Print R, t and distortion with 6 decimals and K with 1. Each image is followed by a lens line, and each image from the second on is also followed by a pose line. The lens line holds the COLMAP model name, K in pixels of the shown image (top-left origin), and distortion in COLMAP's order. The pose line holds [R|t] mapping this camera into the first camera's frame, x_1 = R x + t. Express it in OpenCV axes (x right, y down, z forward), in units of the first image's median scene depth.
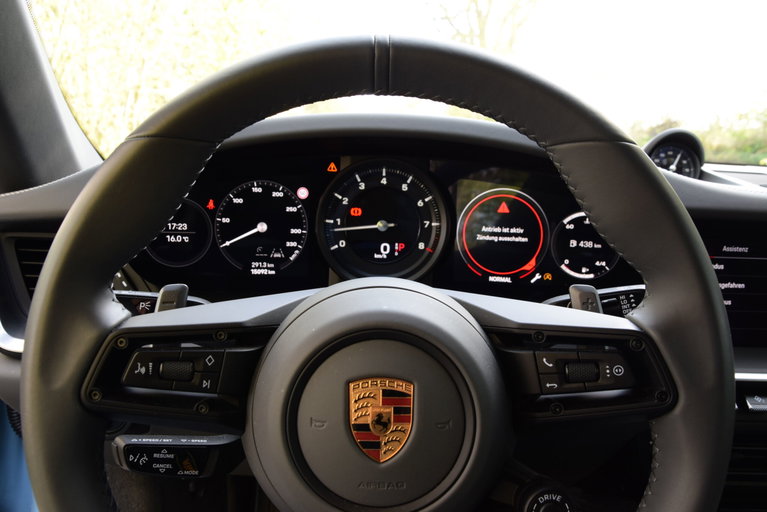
lens RADIAL K [[707.3, 0, 384.5], [0, 707.3, 254.2], [0, 0, 1]] dist [-0.066787, 0.000000]
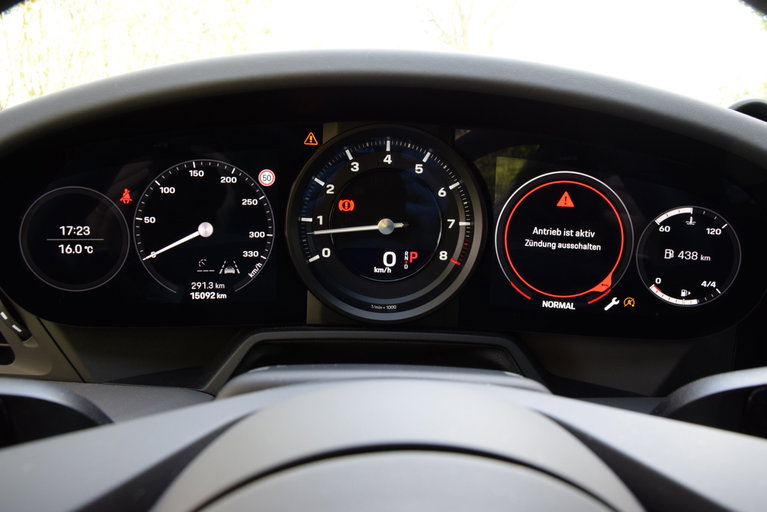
lens RADIAL K [[591.6, 0, 381.5], [0, 591.6, 259.9], [0, 0, 1]] dist [-0.110479, 0.007565]
pose [[0.999973, -0.001916, 0.007096, -0.011048], [0.001530, 0.998537, 0.054058, -0.038917], [-0.007189, -0.054046, 0.998513, 0.441654]]
